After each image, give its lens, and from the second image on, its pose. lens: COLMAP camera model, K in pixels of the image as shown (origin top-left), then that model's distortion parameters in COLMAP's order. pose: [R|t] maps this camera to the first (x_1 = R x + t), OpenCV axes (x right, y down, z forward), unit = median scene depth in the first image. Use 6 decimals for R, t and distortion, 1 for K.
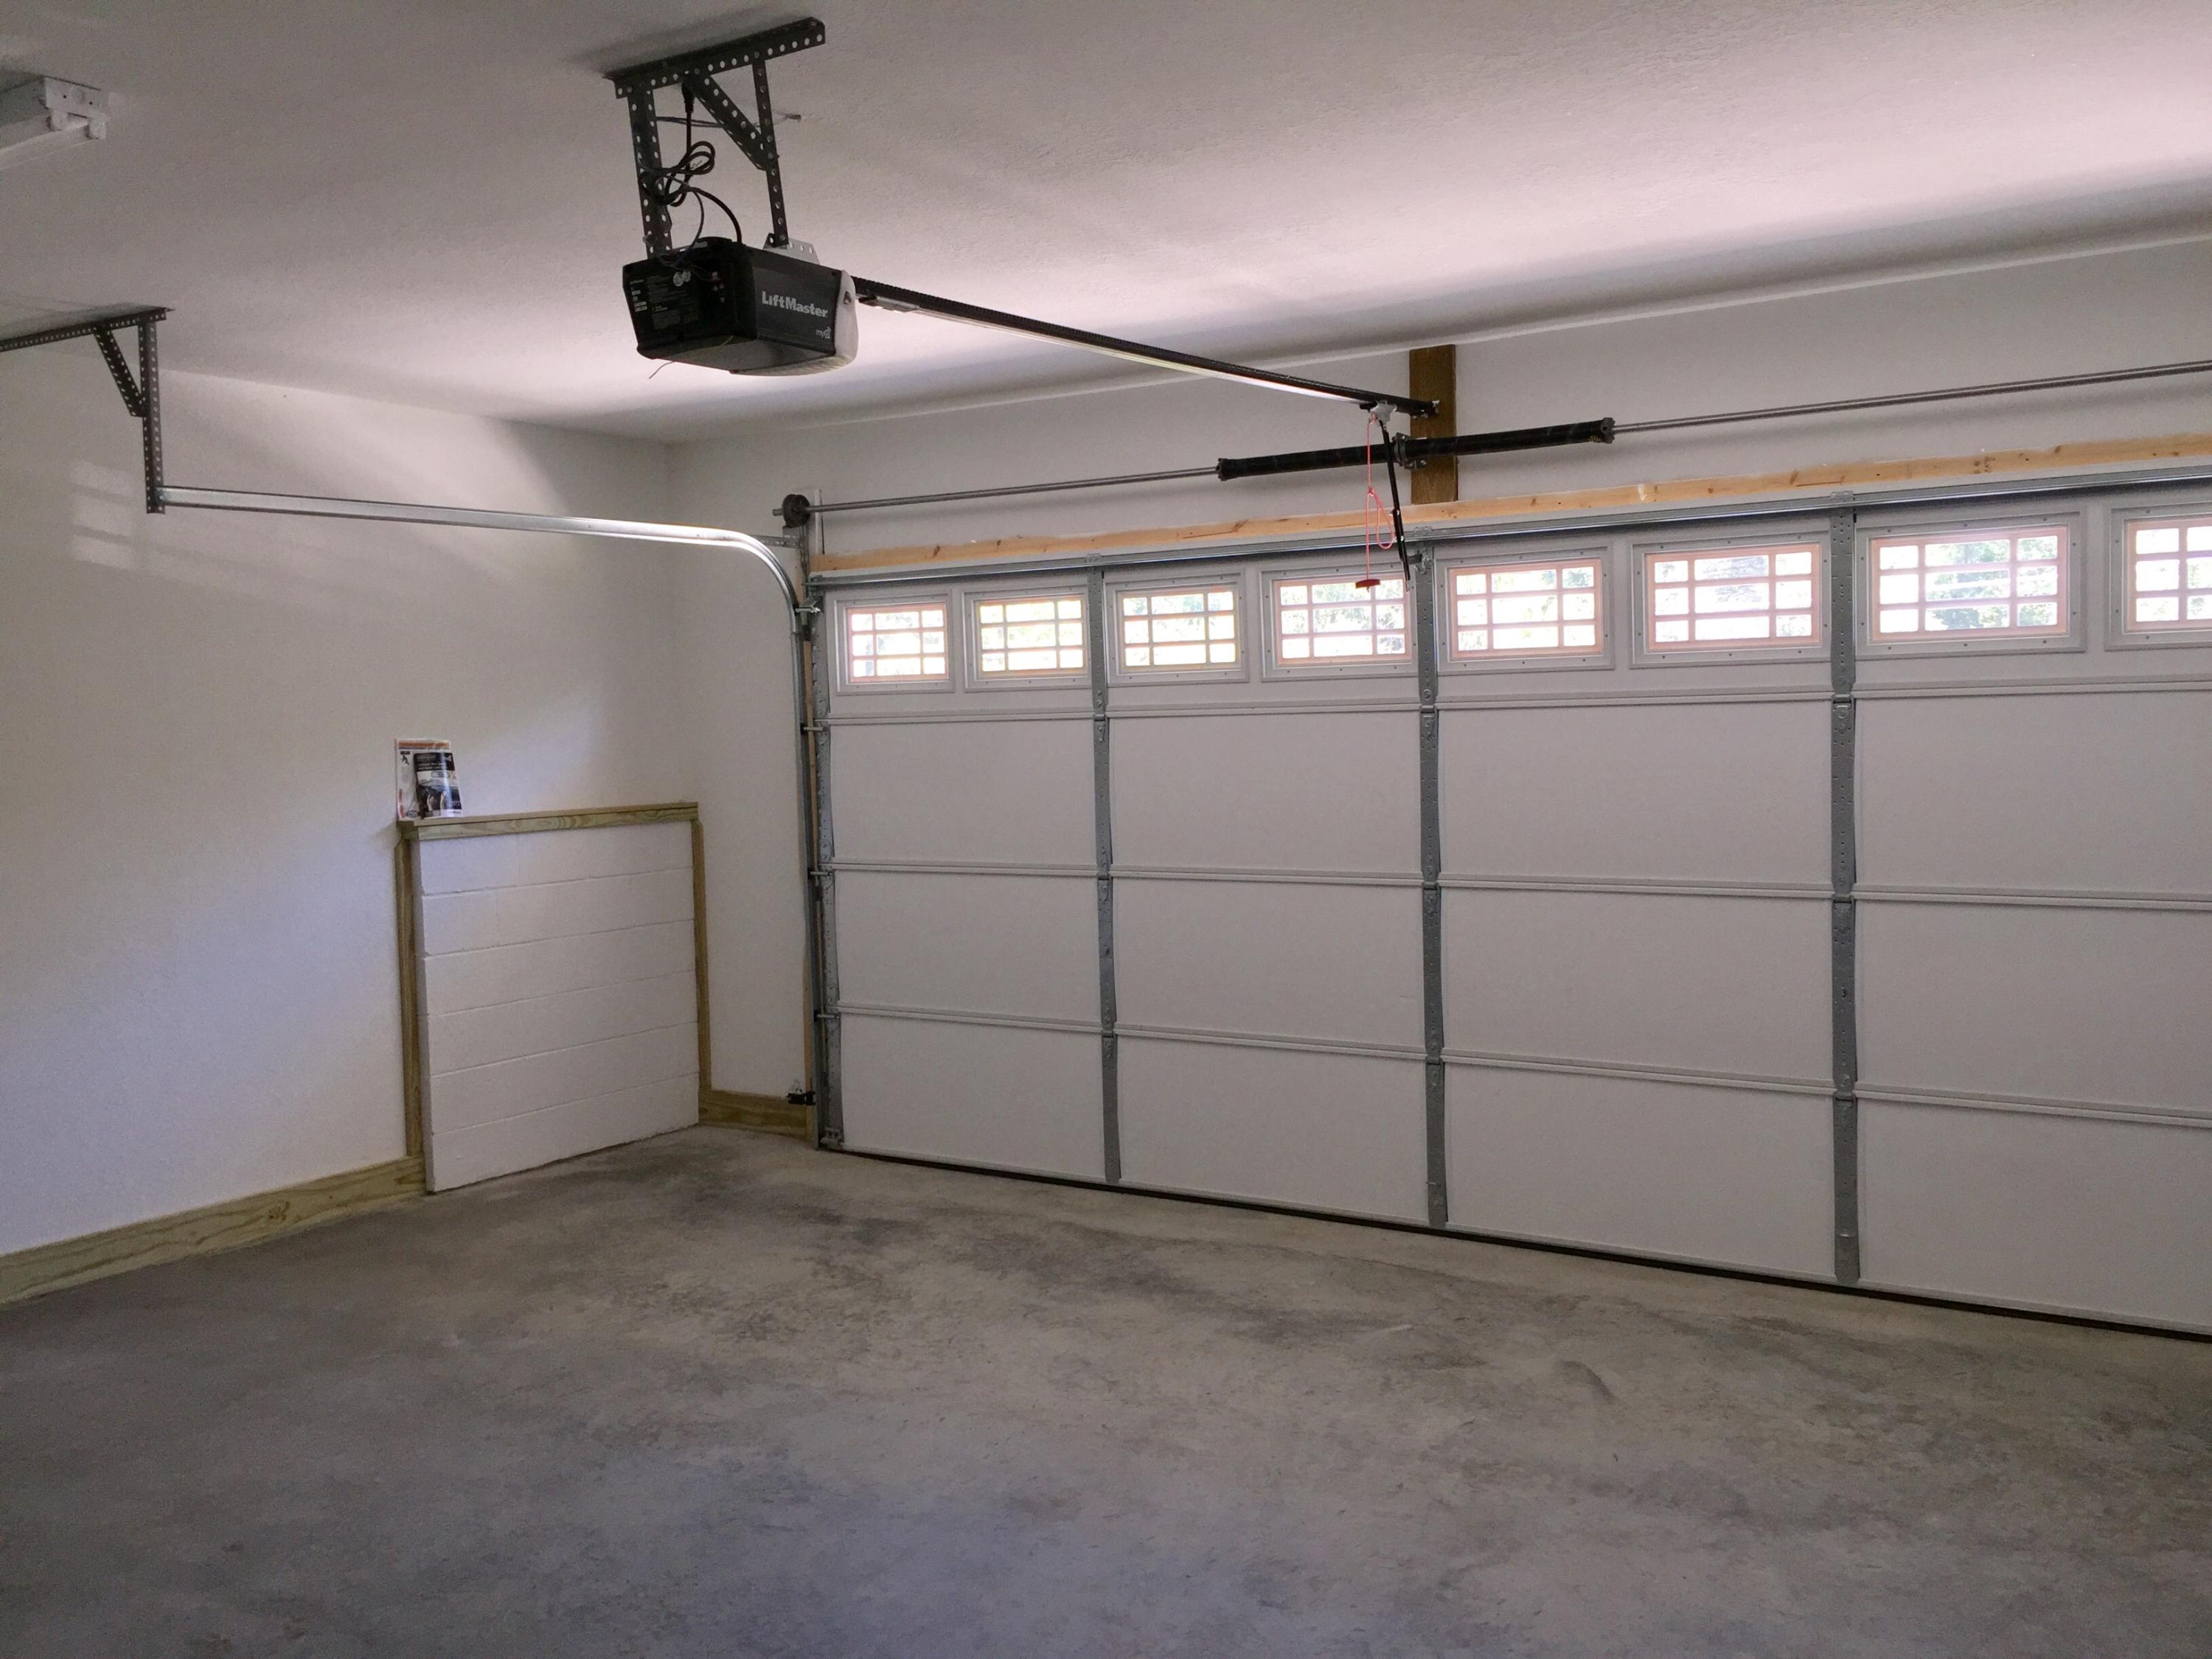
lens RADIAL K [[1915.6, 0, 1105.8], [0, 1915.6, 811.8], [0, 0, 1]] dist [0.087233, -0.129465]
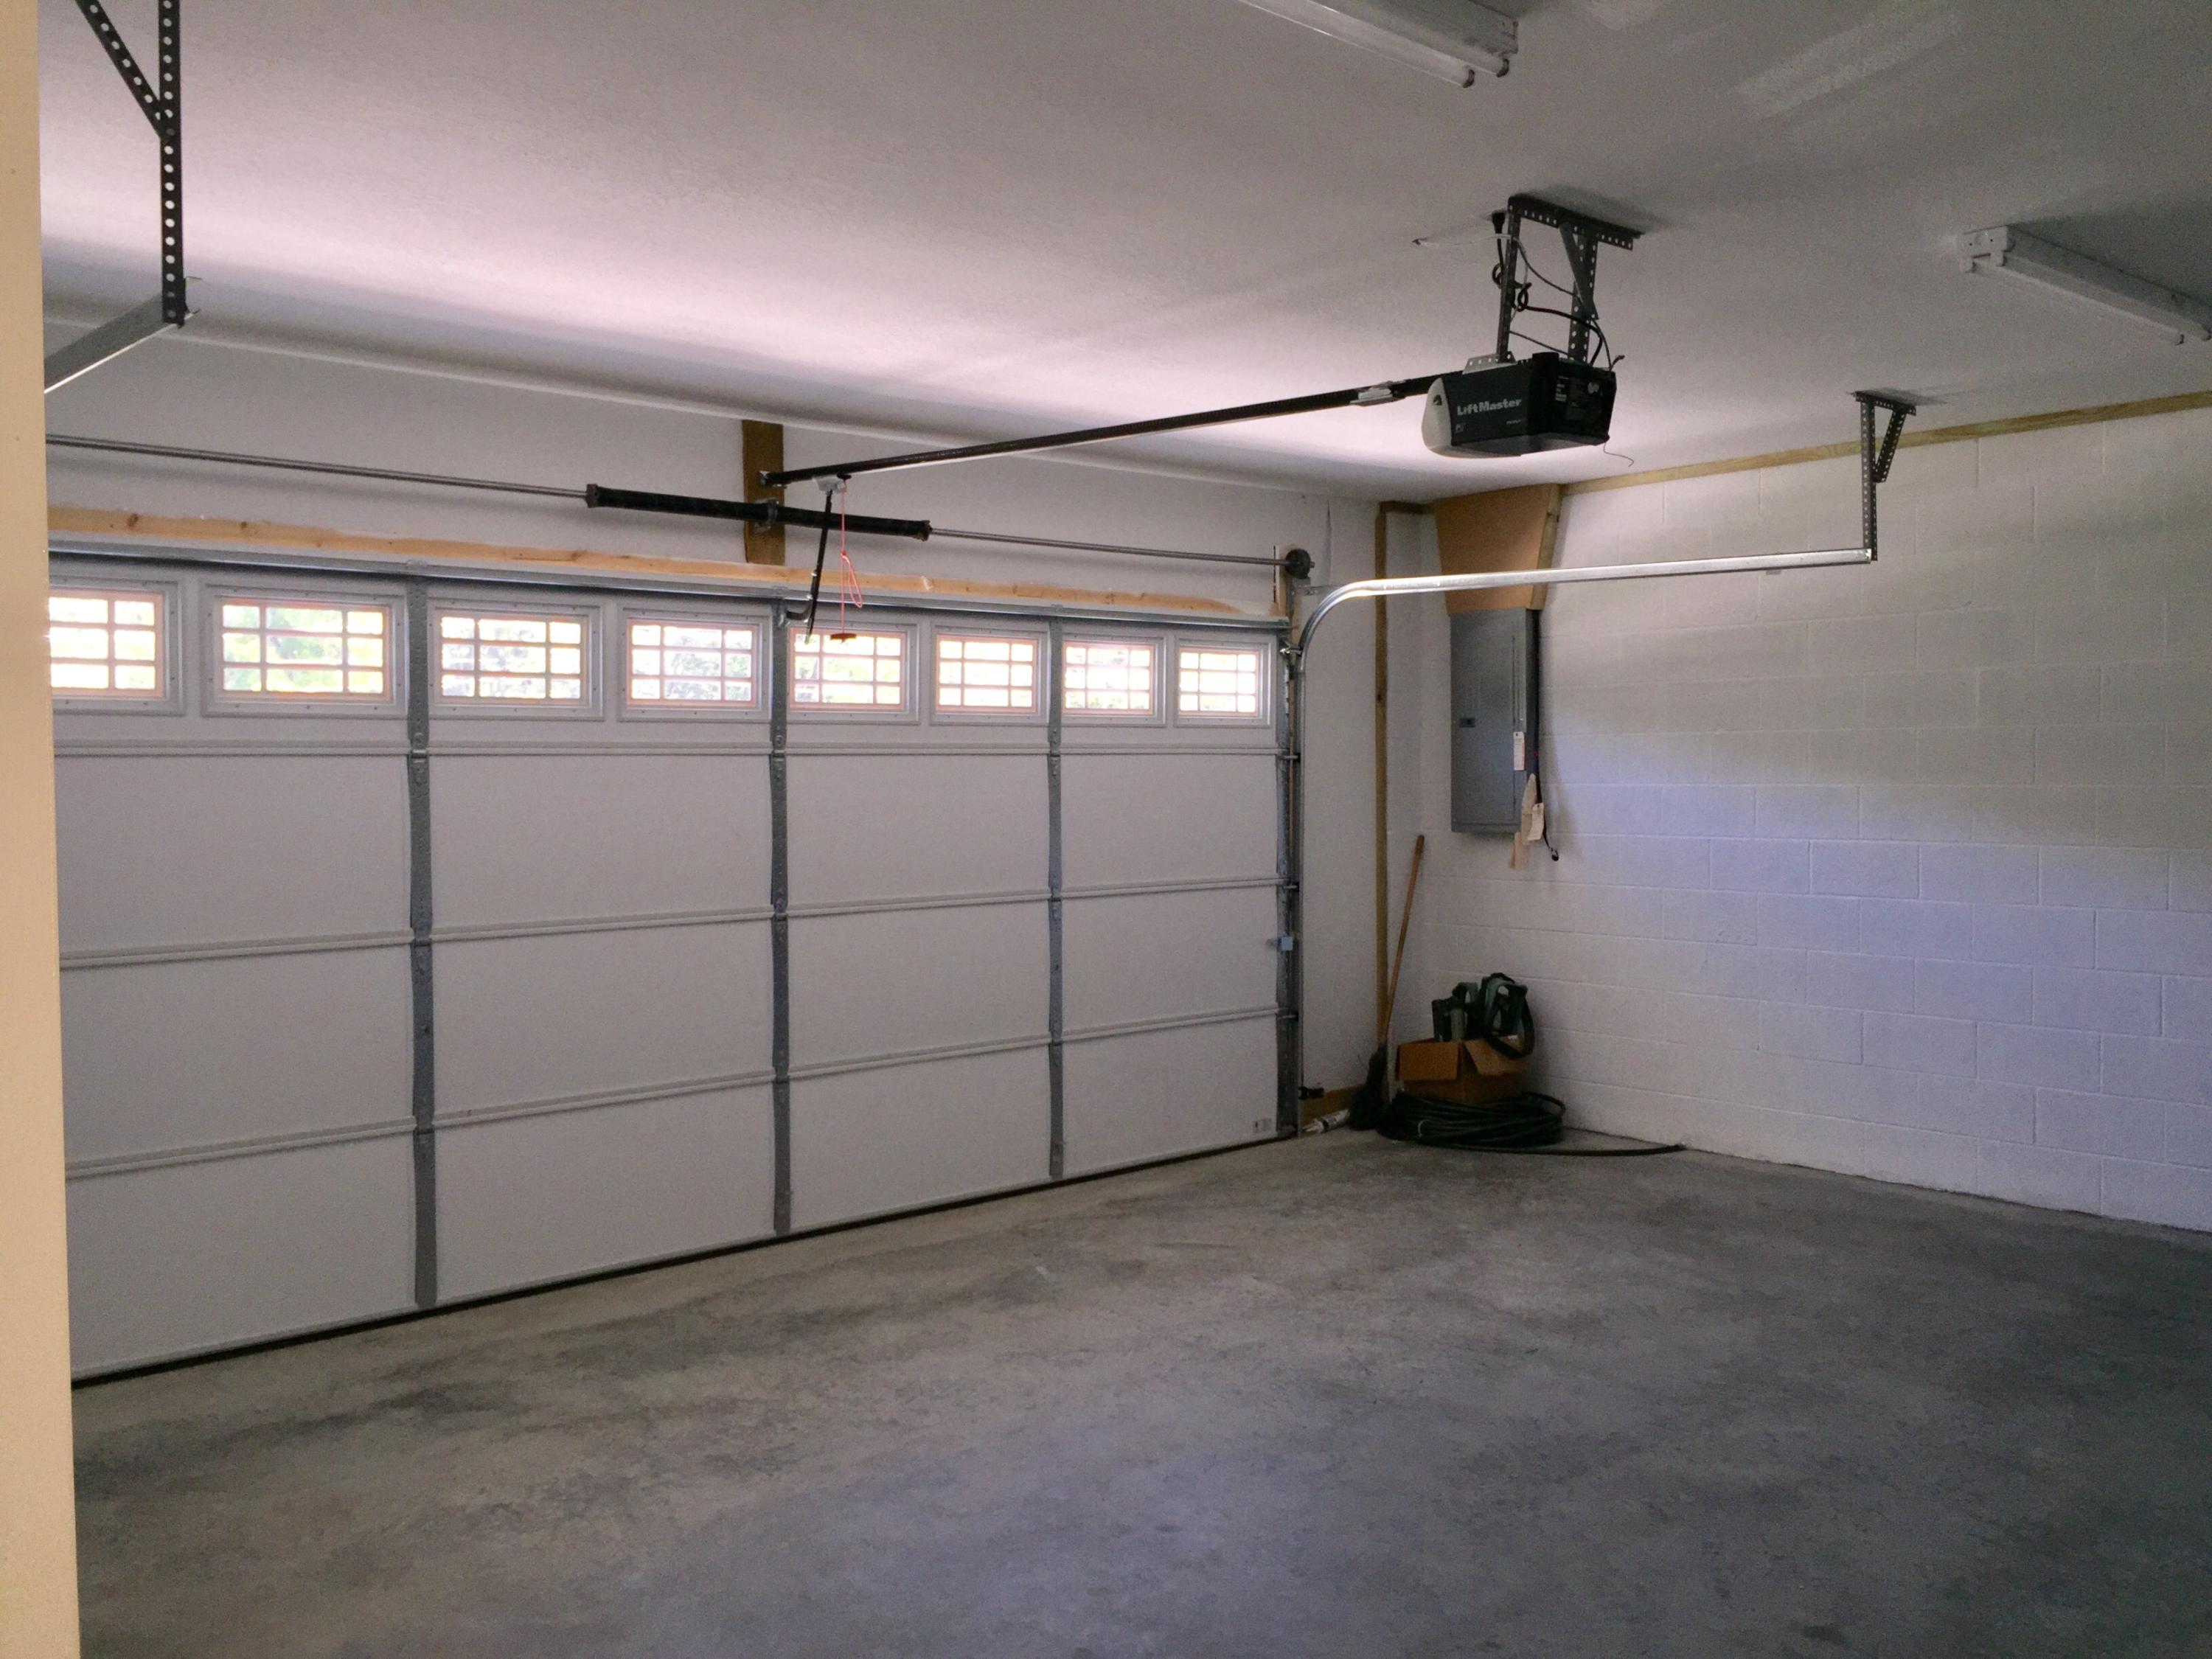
lens RADIAL K [[1915.6, 0, 1163.2], [0, 1915.6, 816.8], [0, 0, 1]] dist [0.087233, -0.129465]
pose [[0.247306, -0.008182, 0.968903, -0.837019], [0.044466, 0.999007, -0.002913, -0.004939], [-0.967917, 0.043803, 0.247425, 0.526622]]
